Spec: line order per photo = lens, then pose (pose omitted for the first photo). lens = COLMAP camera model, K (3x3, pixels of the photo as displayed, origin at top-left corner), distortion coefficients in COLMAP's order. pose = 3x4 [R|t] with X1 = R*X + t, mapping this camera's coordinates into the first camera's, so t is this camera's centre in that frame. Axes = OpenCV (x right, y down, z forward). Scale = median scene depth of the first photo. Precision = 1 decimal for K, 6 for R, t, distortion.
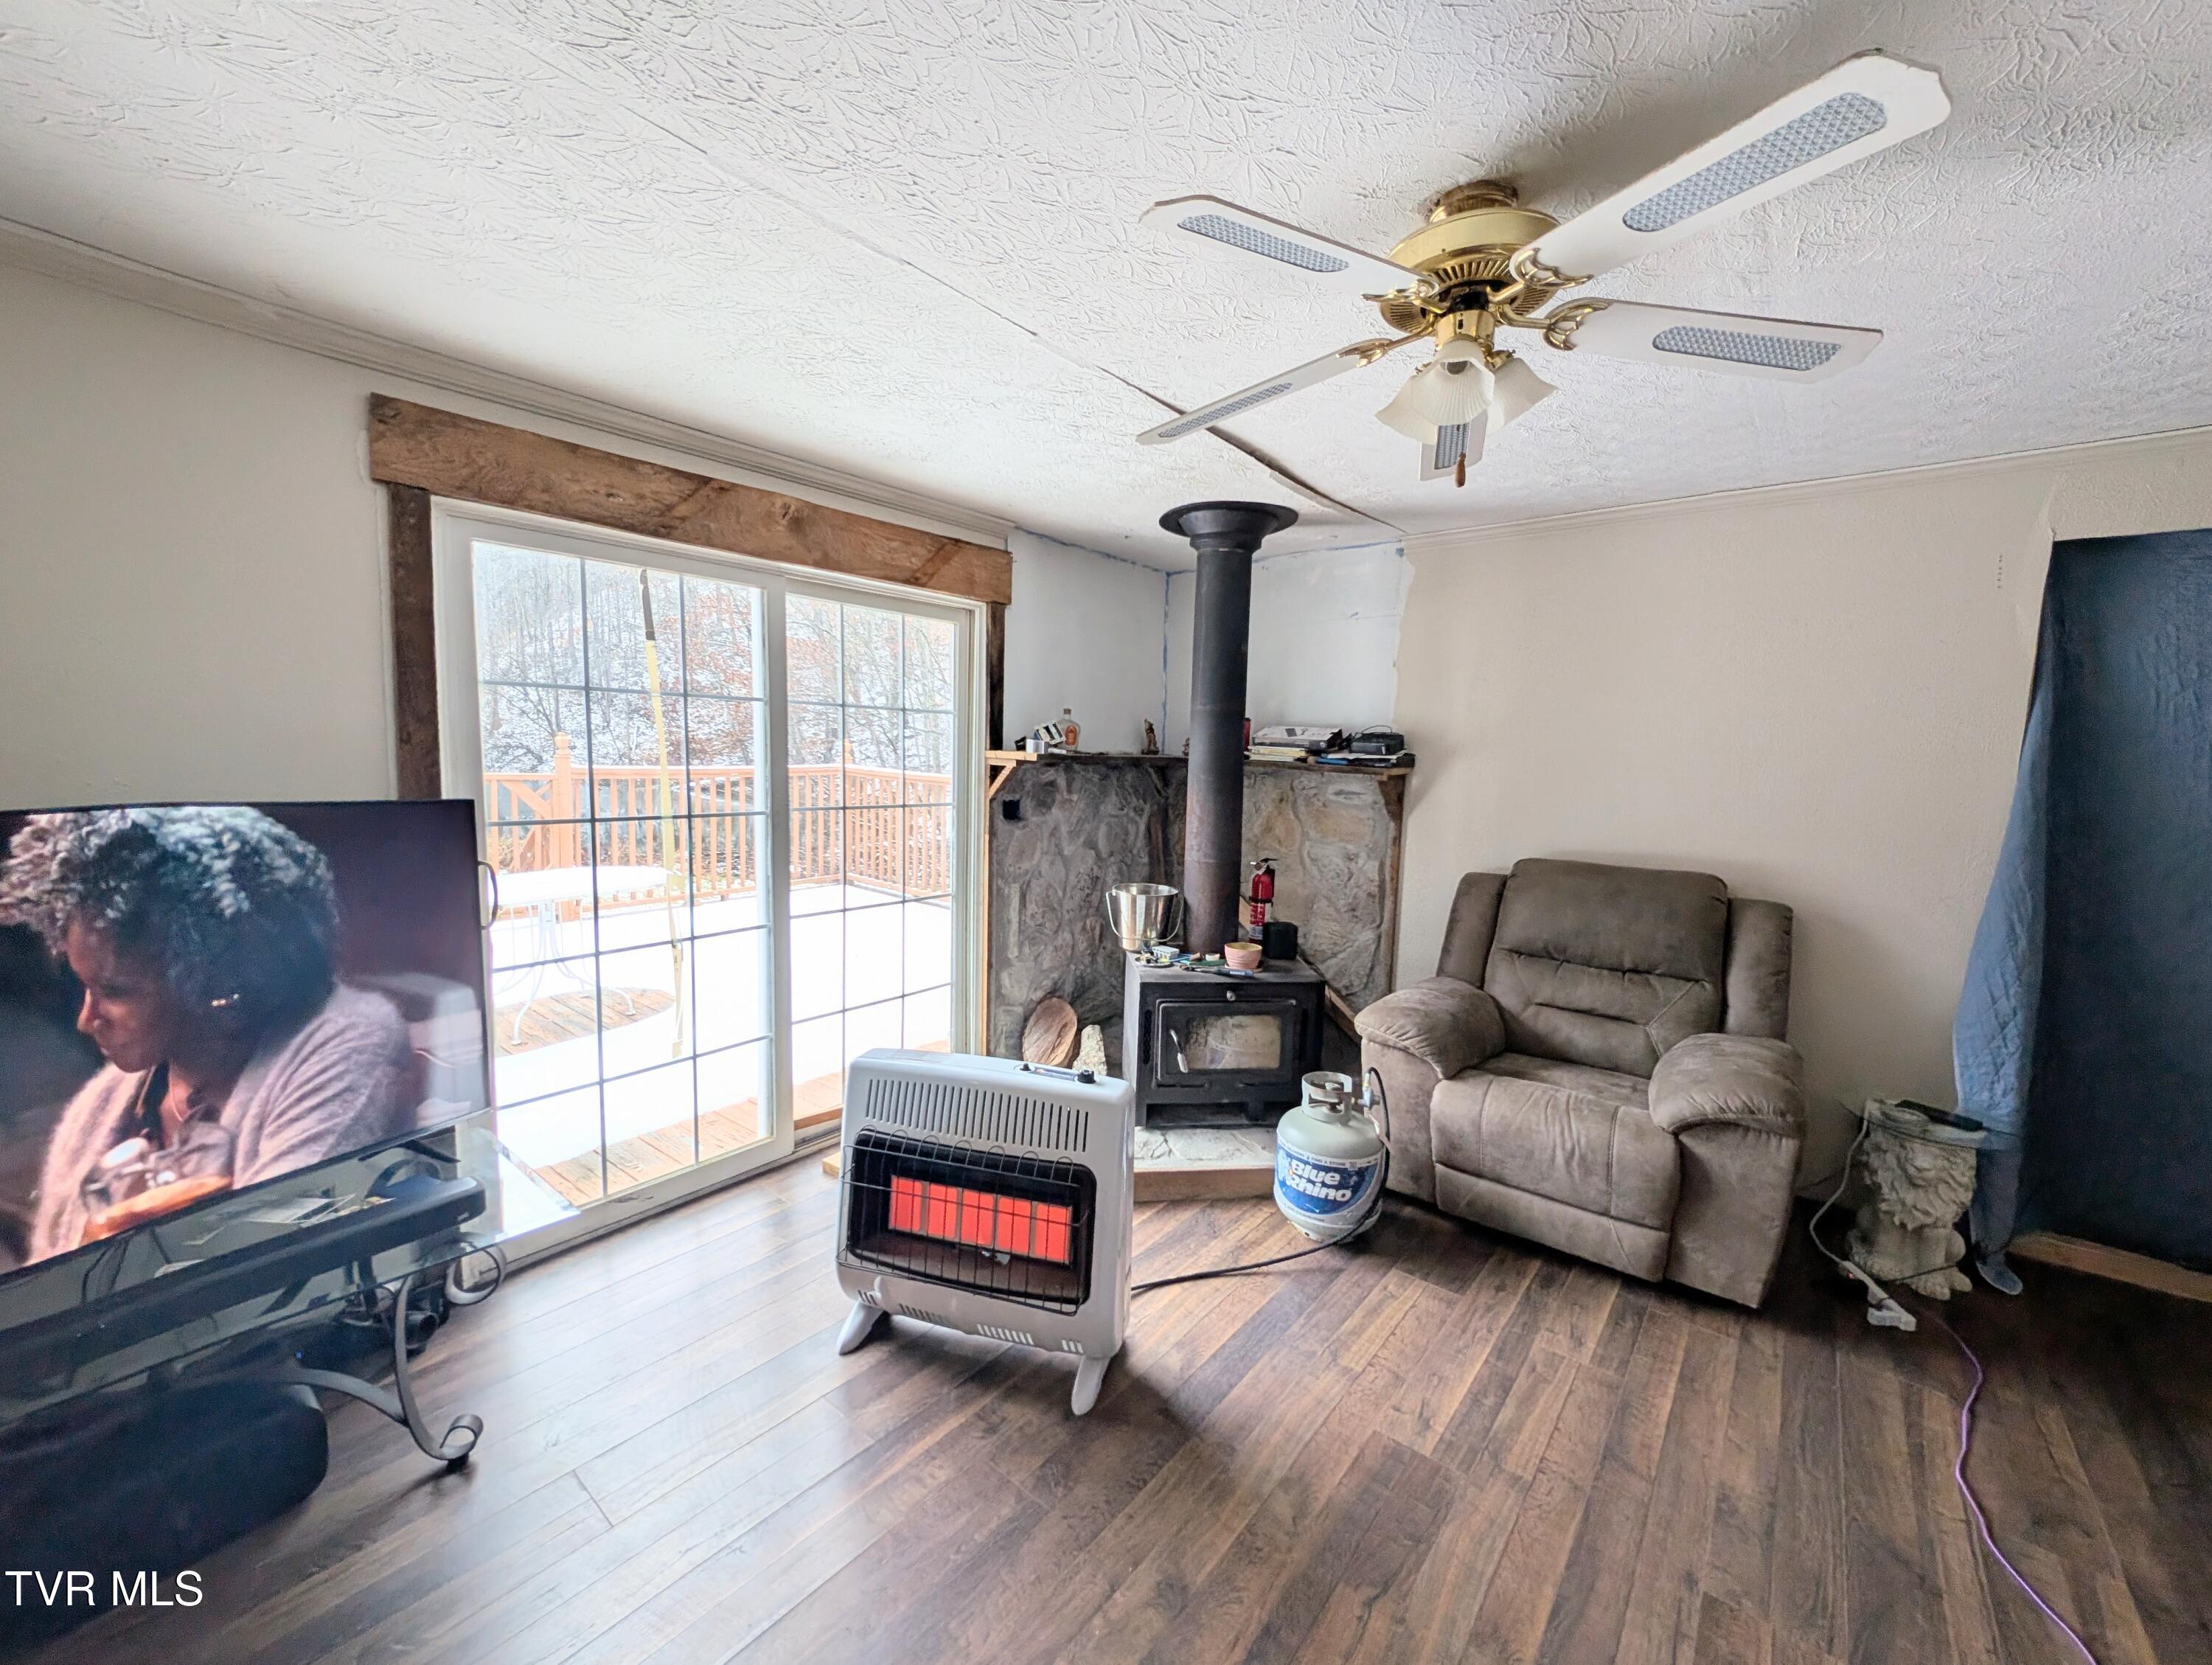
lens RADIAL K [[860.9, 0, 1106.0], [0, 860.9, 832.5], [0, 0, 1]] dist [0.002097, 0.000019]
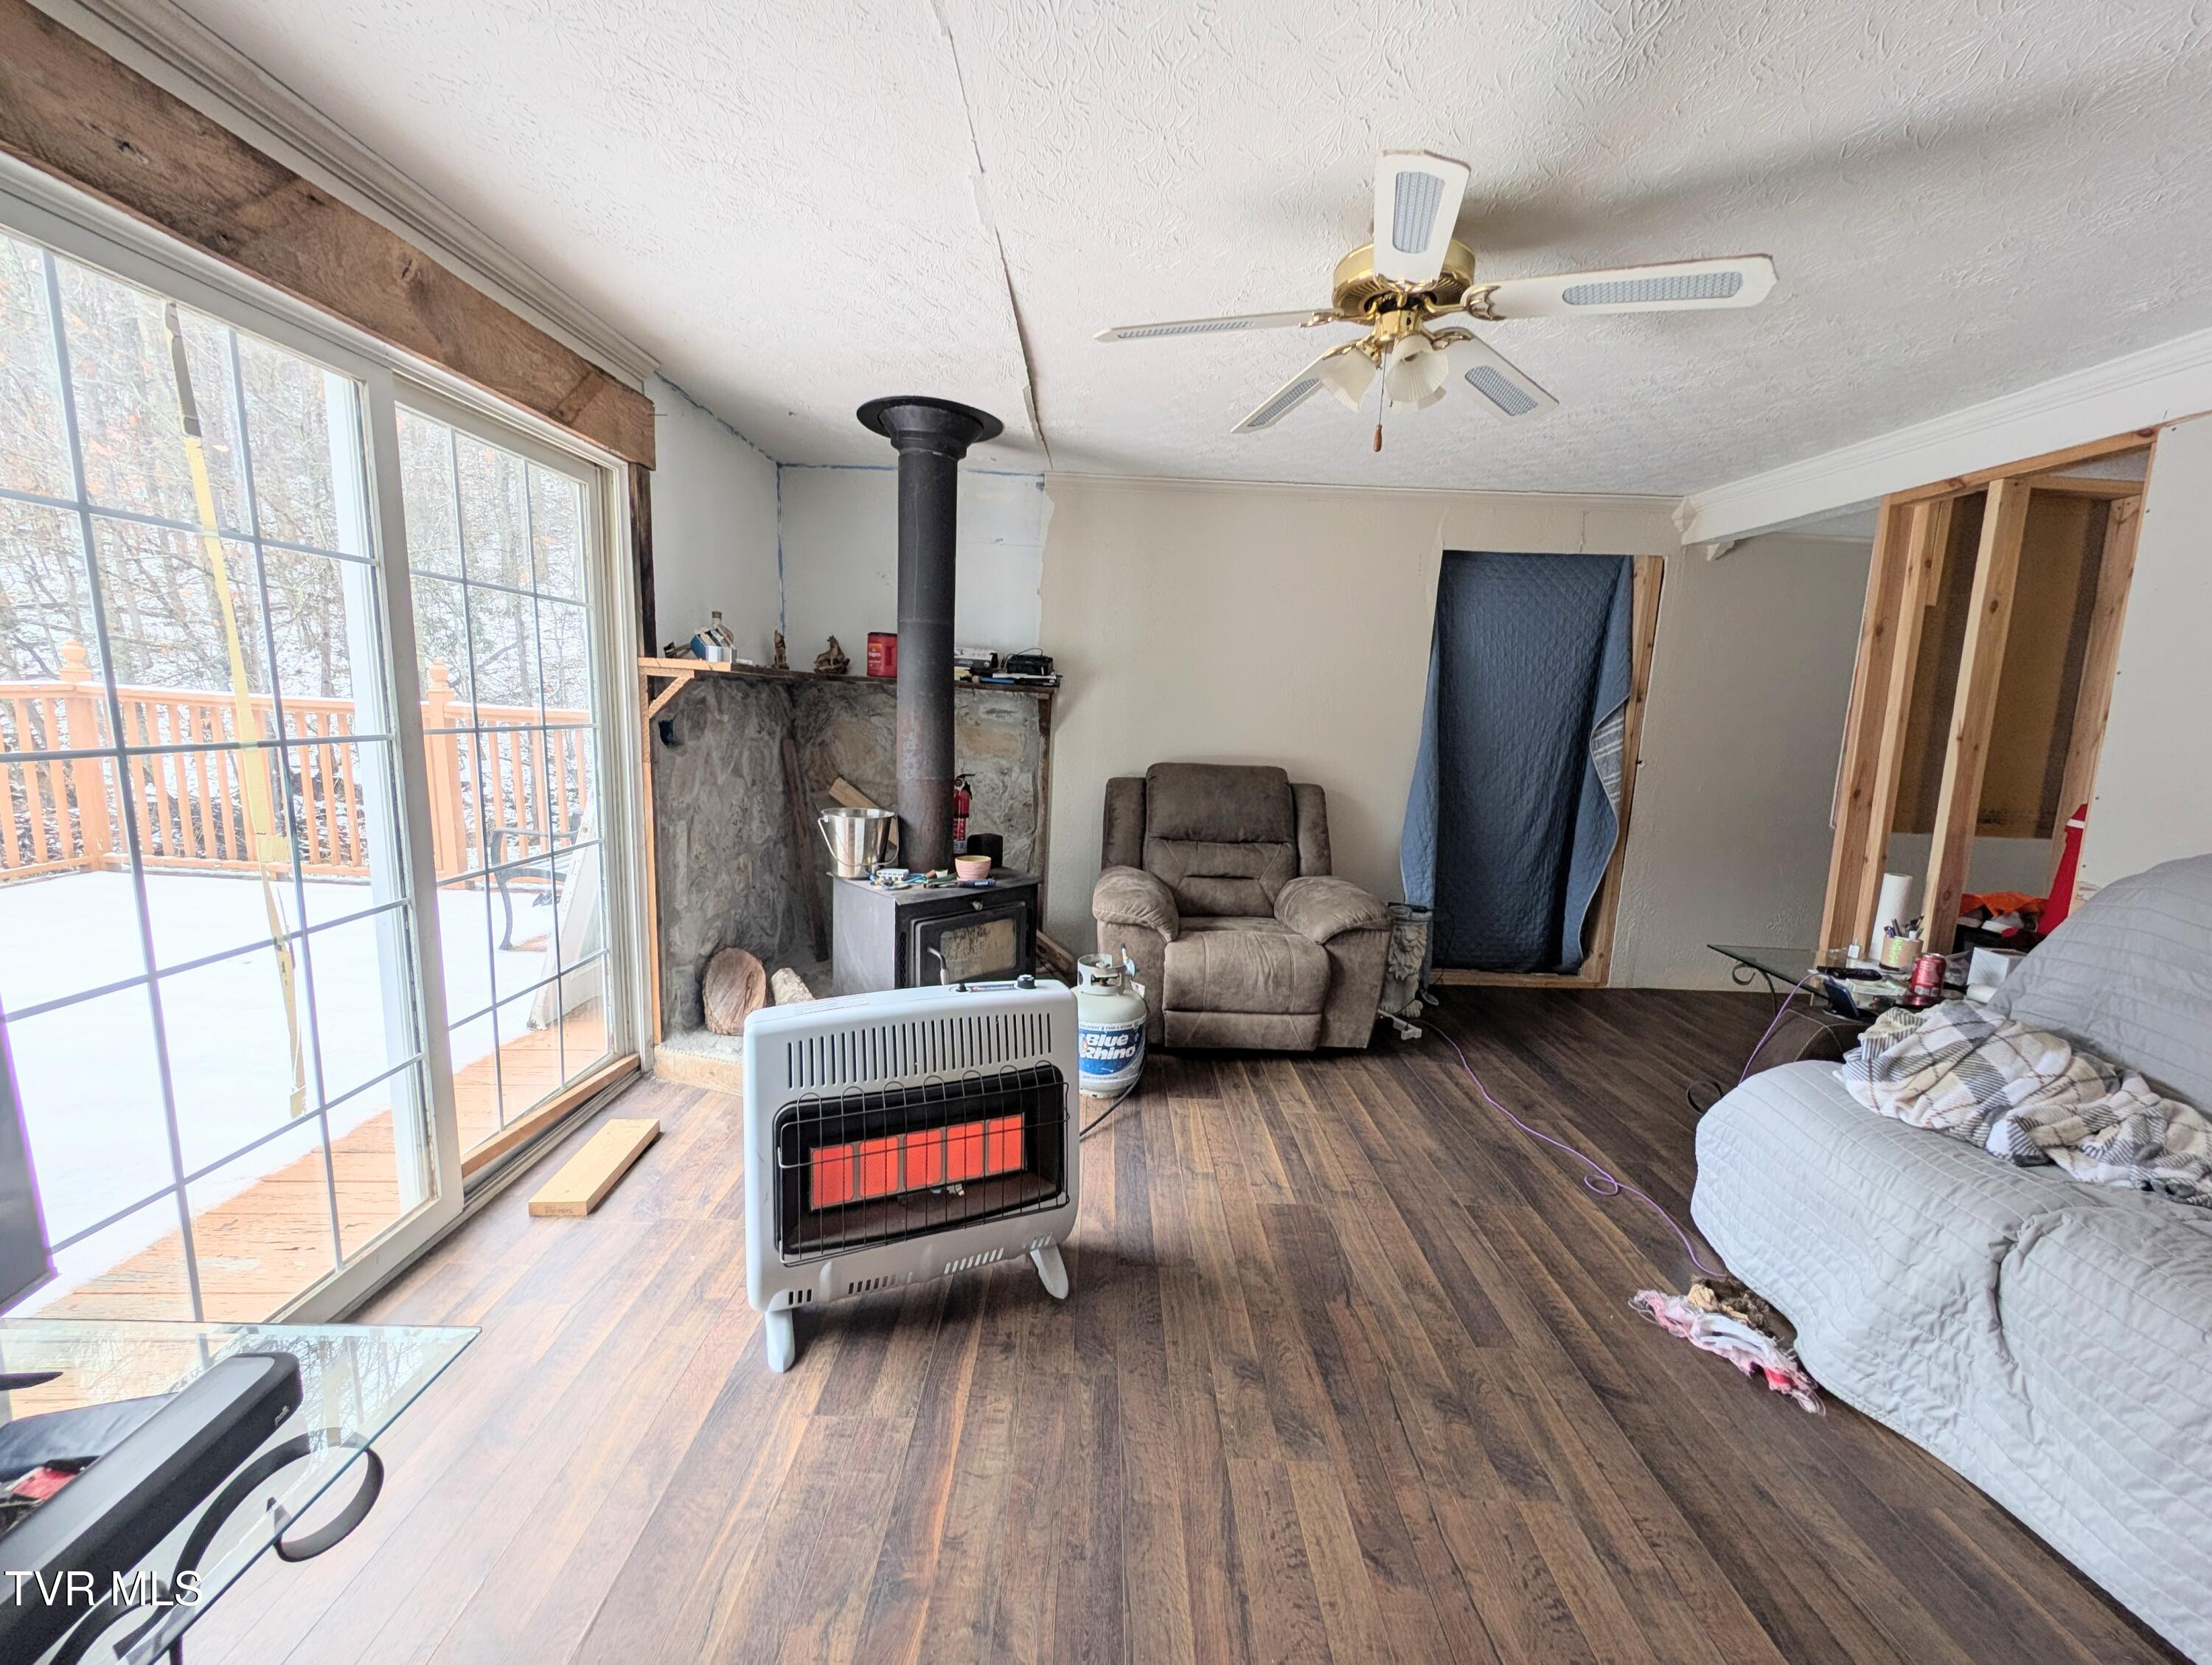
lens RADIAL K [[836.3, 0, 1106.0], [0, 836.3, 832.5], [0, 0, 1]] dist [0.016550, -0.005334]
pose [[0.772534, -0.093234, 0.628091, -0.406605], [0.043377, 0.994600, 0.094287, 0.016238], [-0.633490, -0.045595, 0.772406, 0.147276]]
